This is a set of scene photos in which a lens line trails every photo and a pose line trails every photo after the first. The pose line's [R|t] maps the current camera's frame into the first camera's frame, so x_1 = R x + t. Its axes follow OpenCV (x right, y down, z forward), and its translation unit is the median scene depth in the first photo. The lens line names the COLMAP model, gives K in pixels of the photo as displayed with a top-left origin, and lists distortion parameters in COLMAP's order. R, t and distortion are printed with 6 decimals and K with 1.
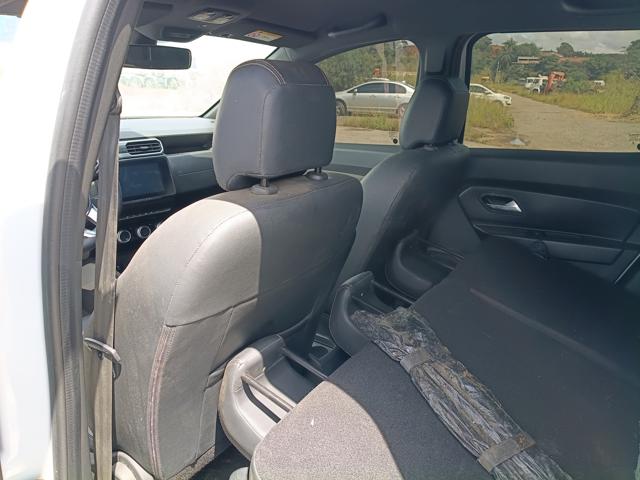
lens RADIAL K [[485.5, 0, 319.2], [0, 485.5, 238.8], [0, 0, 1]] dist [0.006196, -0.035413]
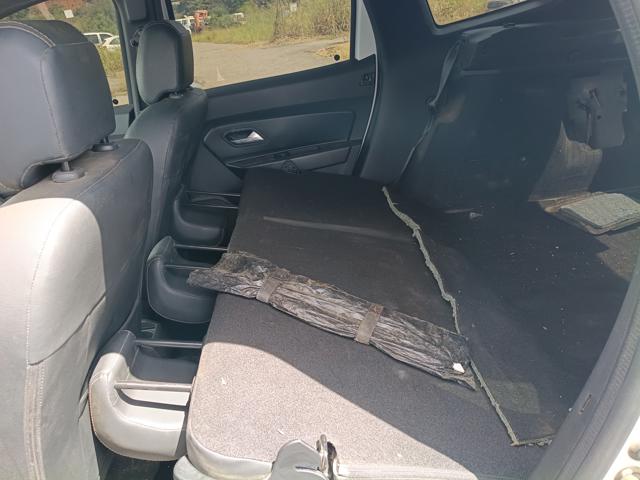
lens RADIAL K [[485.5, 0, 320.8], [0, 485.5, 244.9], [0, 0, 1]] dist [0.006196, -0.035413]
pose [[0.780070, -0.367174, 0.506629, -0.211449], [0.312145, 0.930124, 0.193481, -0.011456], [-0.542269, 0.007213, 0.840174, 0.038202]]
